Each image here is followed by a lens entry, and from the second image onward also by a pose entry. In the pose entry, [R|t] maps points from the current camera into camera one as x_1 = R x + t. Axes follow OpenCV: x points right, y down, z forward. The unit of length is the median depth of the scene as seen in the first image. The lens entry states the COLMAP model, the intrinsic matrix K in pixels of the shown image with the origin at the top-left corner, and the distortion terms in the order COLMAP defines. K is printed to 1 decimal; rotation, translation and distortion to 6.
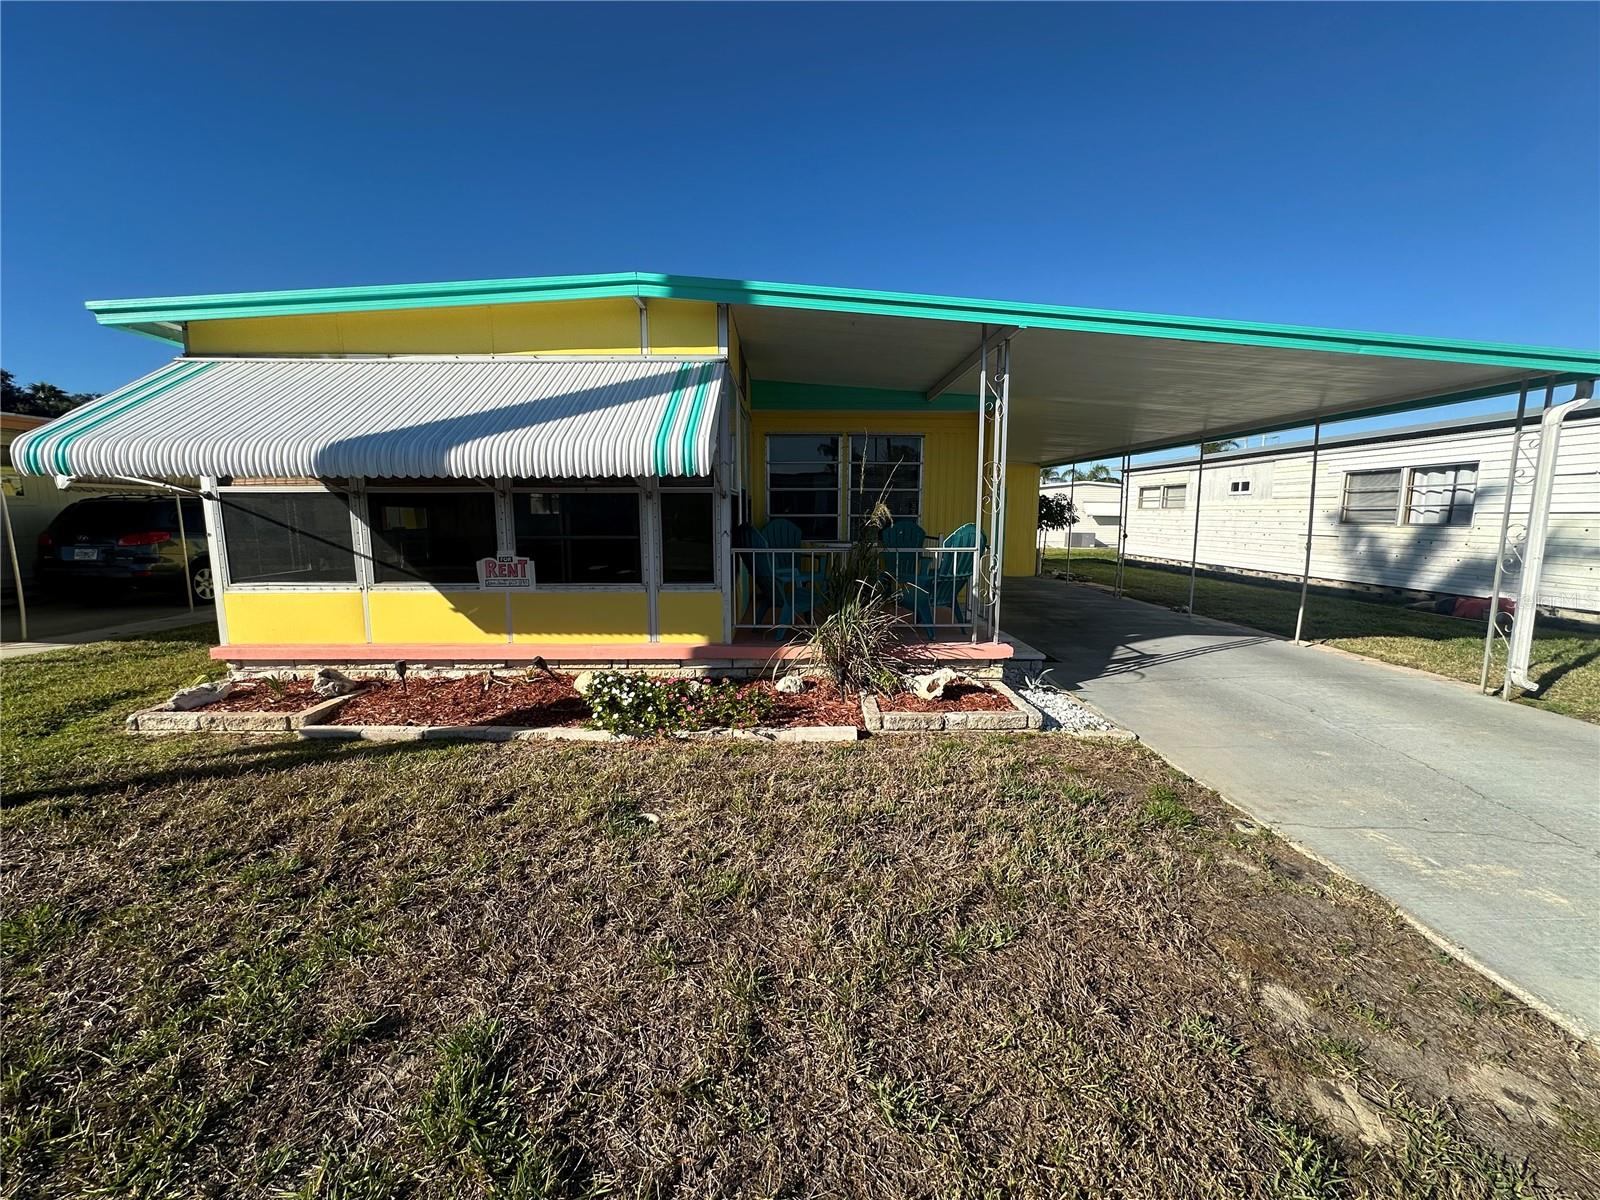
lens RADIAL K [[639.5, 0, 801.7], [0, 639.5, 597.0], [0, 0, 1]] dist [-0.002873, 0.000249]
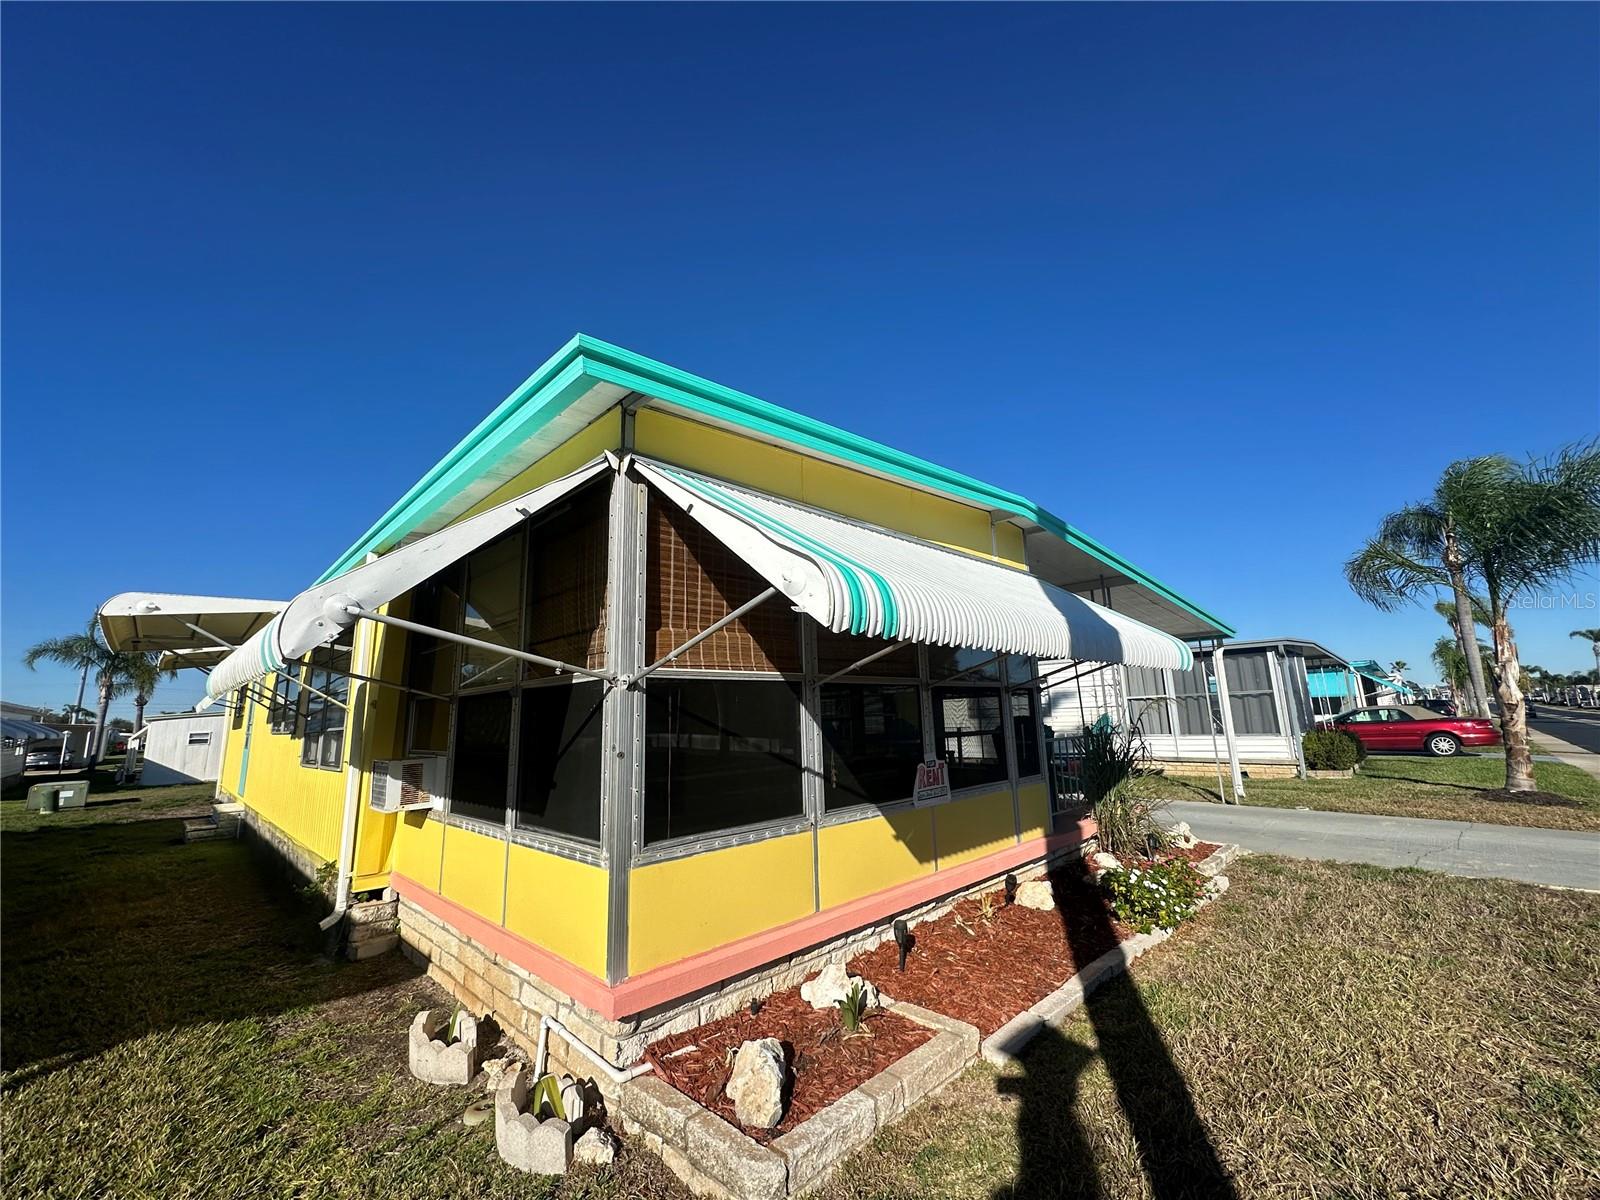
lens RADIAL K [[639.5, 0, 801.7], [0, 639.5, 597.0], [0, 0, 1]] dist [-0.002873, 0.000249]
pose [[0.705192, 0.114984, 0.699631, -1.197004], [0.122666, 0.952096, -0.280117, -0.053371], [-0.698325, 0.283357, 0.657306, 0.501604]]
